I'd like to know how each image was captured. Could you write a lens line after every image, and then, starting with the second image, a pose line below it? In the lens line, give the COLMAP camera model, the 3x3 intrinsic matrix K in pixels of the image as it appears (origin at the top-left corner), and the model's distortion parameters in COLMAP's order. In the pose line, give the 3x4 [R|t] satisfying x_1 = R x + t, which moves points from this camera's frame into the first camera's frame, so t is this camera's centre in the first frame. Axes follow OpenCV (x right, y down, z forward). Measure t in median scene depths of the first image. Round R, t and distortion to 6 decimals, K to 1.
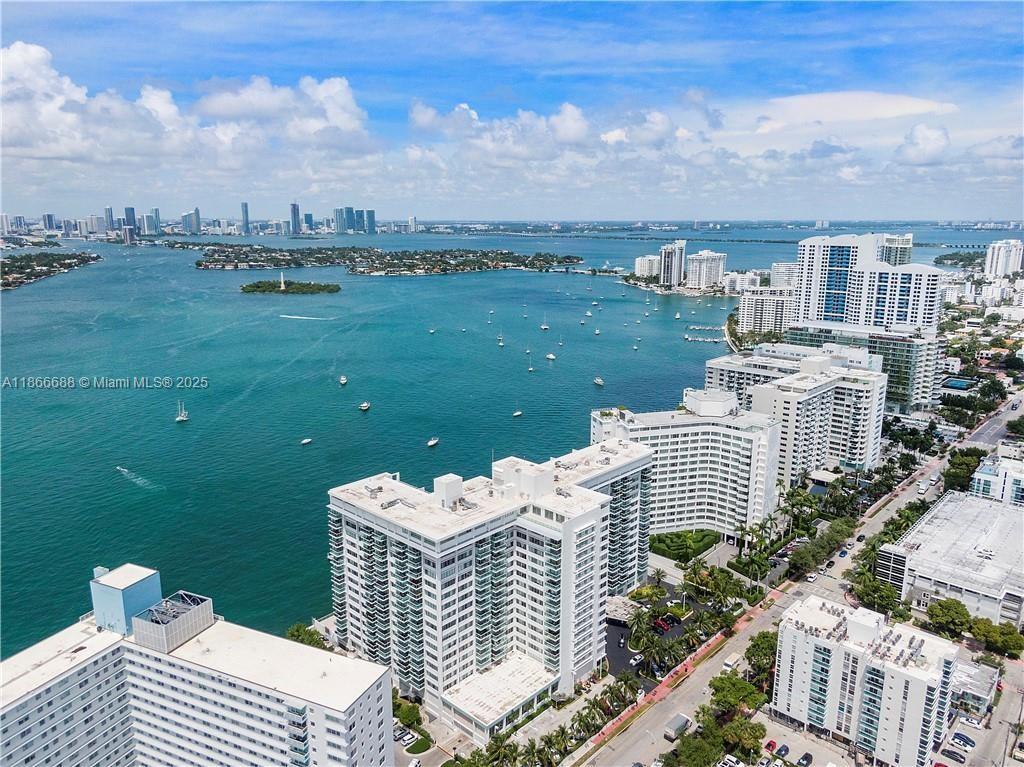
lens RADIAL K [[732.7, 0, 512.0], [0, 732.7, 383.5], [0, 0, 1]] dist [0.043523, -0.054708]
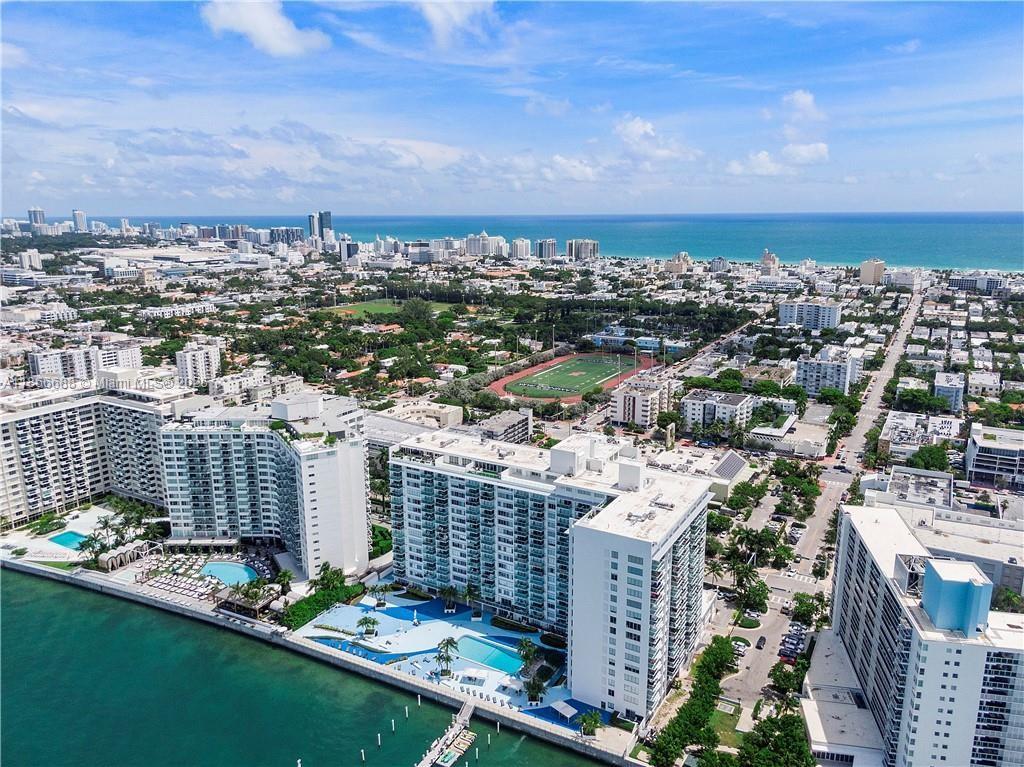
lens RADIAL K [[732.7, 0, 512.0], [0, 732.7, 383.5], [0, 0, 1]] dist [0.043523, -0.054708]
pose [[-0.217110, -0.223083, 0.950314, -0.151012], [0.218723, 0.937665, 0.270084, -0.043625], [-0.951327, 0.266493, -0.154783, 0.196503]]
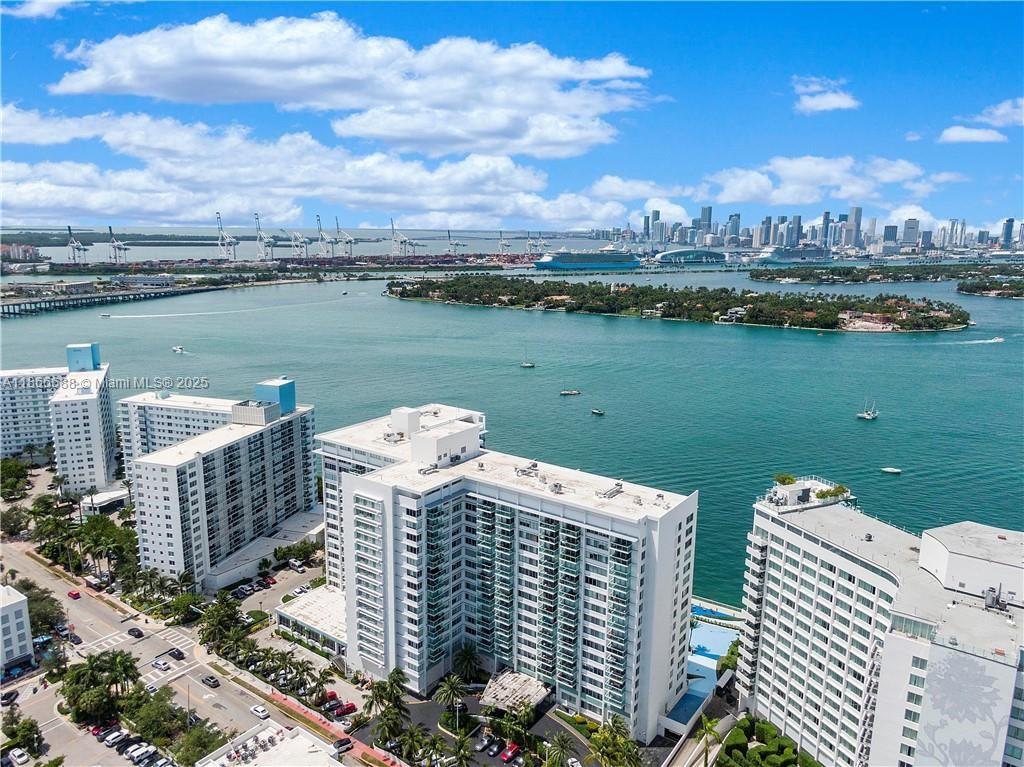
lens RADIAL K [[732.7, 0, 512.0], [0, 732.7, 383.5], [0, 0, 1]] dist [0.043523, -0.054708]
pose [[0.128633, 0.204083, -0.970466, 0.136407], [-0.229187, 0.958221, 0.171130, -0.016914], [0.964846, 0.200405, 0.170032, 0.146647]]
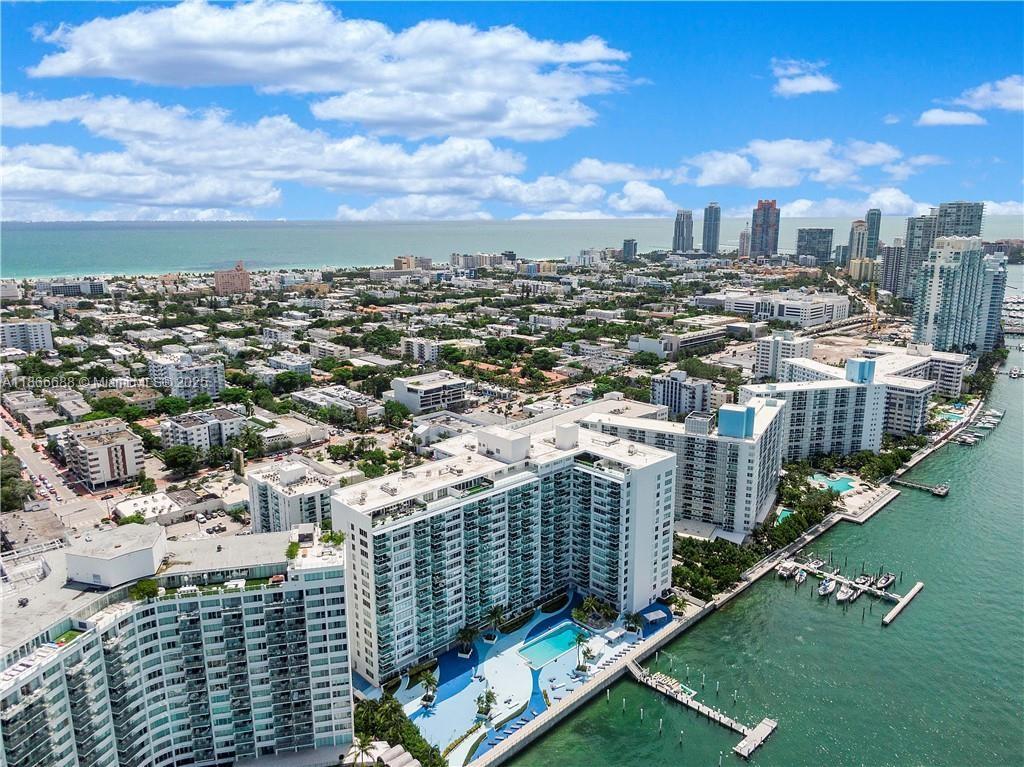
lens RADIAL K [[732.7, 0, 512.0], [0, 732.7, 383.5], [0, 0, 1]] dist [0.043523, -0.054708]
pose [[-0.997467, -0.014816, 0.069576, -0.012071], [0.016743, 0.901696, 0.432047, -0.070699], [-0.069138, 0.432117, -0.899163, 0.316333]]
